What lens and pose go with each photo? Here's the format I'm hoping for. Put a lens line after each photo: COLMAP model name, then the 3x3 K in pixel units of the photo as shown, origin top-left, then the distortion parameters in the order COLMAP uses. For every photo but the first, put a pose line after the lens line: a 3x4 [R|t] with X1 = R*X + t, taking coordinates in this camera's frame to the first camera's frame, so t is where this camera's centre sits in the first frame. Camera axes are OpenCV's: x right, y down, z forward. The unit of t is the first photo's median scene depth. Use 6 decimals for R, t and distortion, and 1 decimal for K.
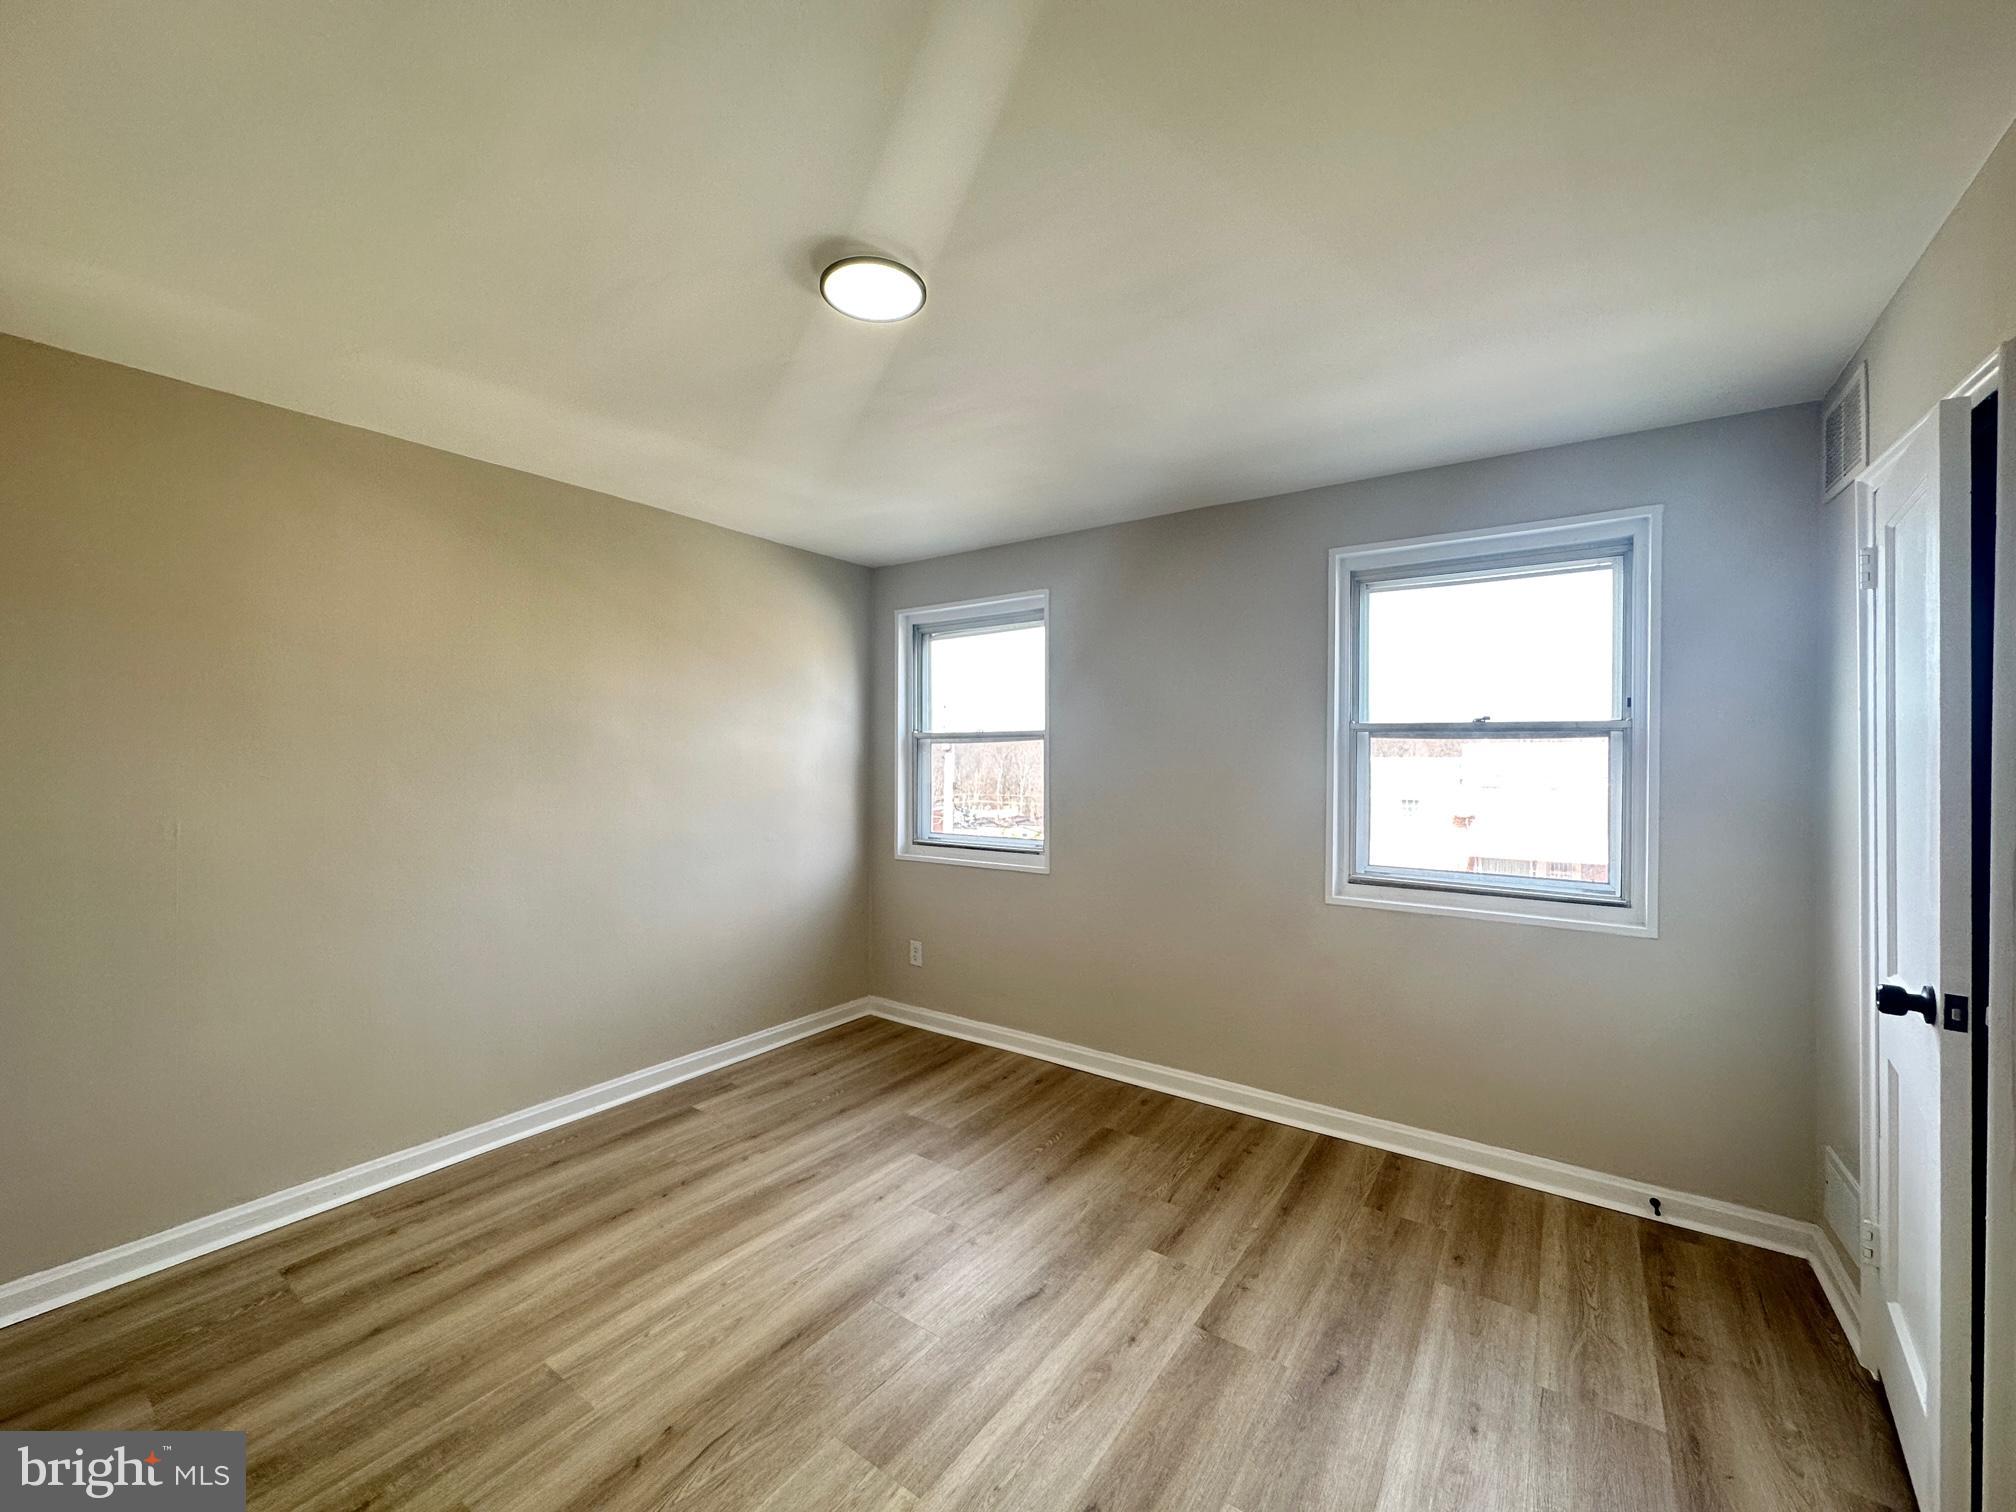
lens RADIAL K [[803.3, 0, 1008.0], [0, 803.3, 756.0], [0, 0, 1]] dist [0.000495, 0.000011]
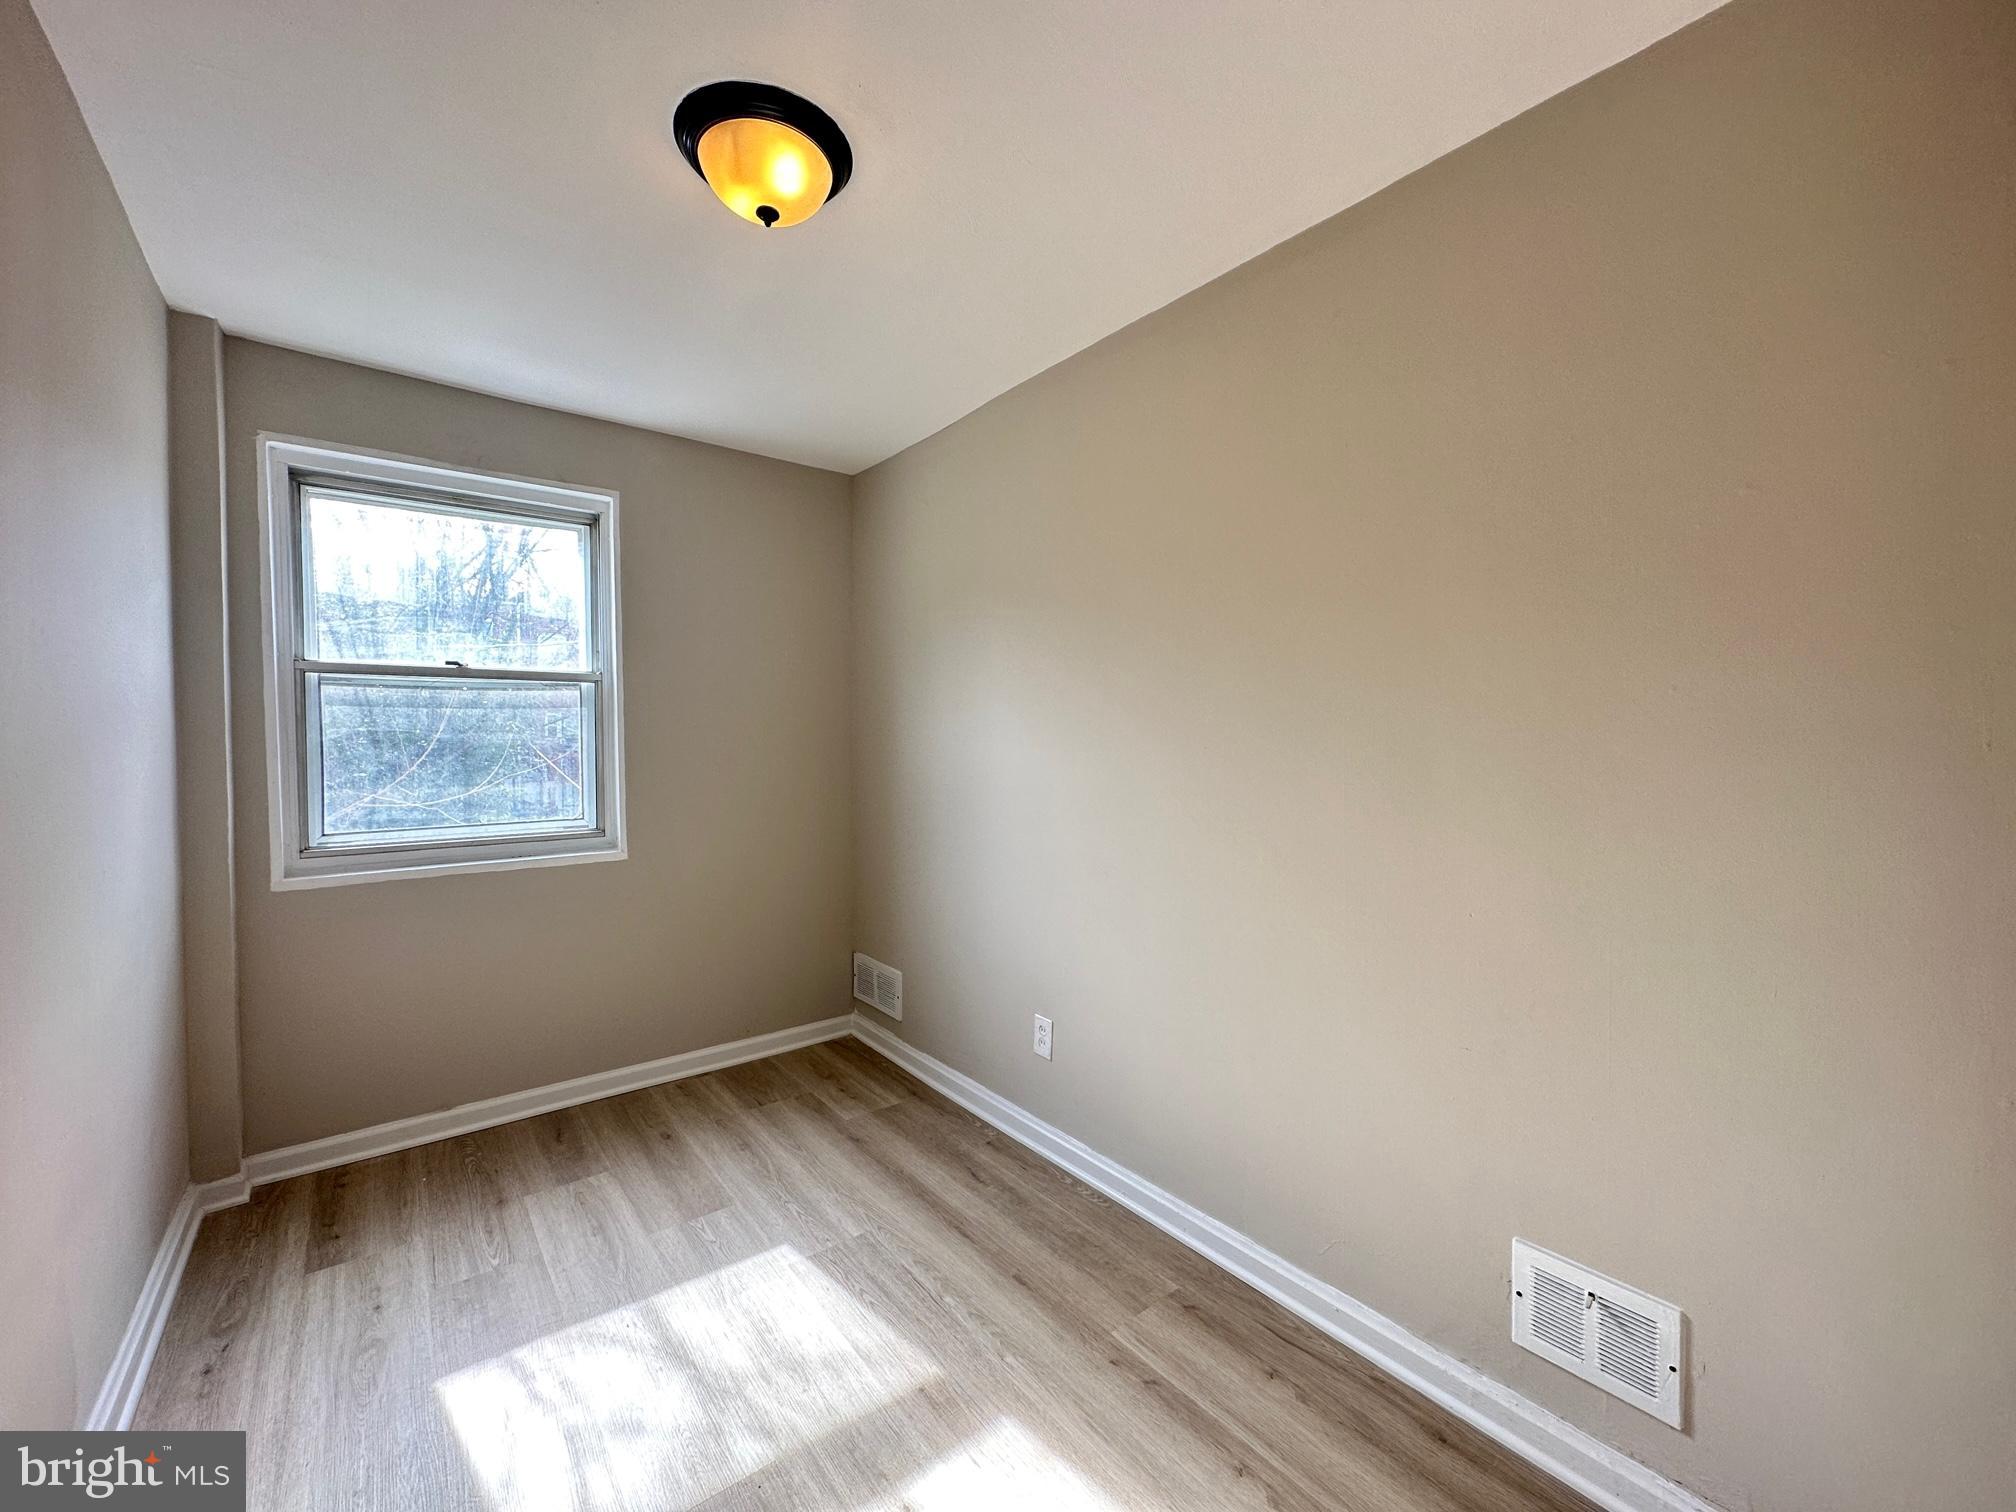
lens RADIAL K [[803.3, 0, 1008.0], [0, 803.3, 756.0], [0, 0, 1]] dist [0.000495, 0.000011]
pose [[0.287960, -0.040712, 0.956777, -0.509096], [-0.022147, 0.998546, 0.049155, -0.001332], [-0.957386, -0.035345, 0.286639, 0.362094]]
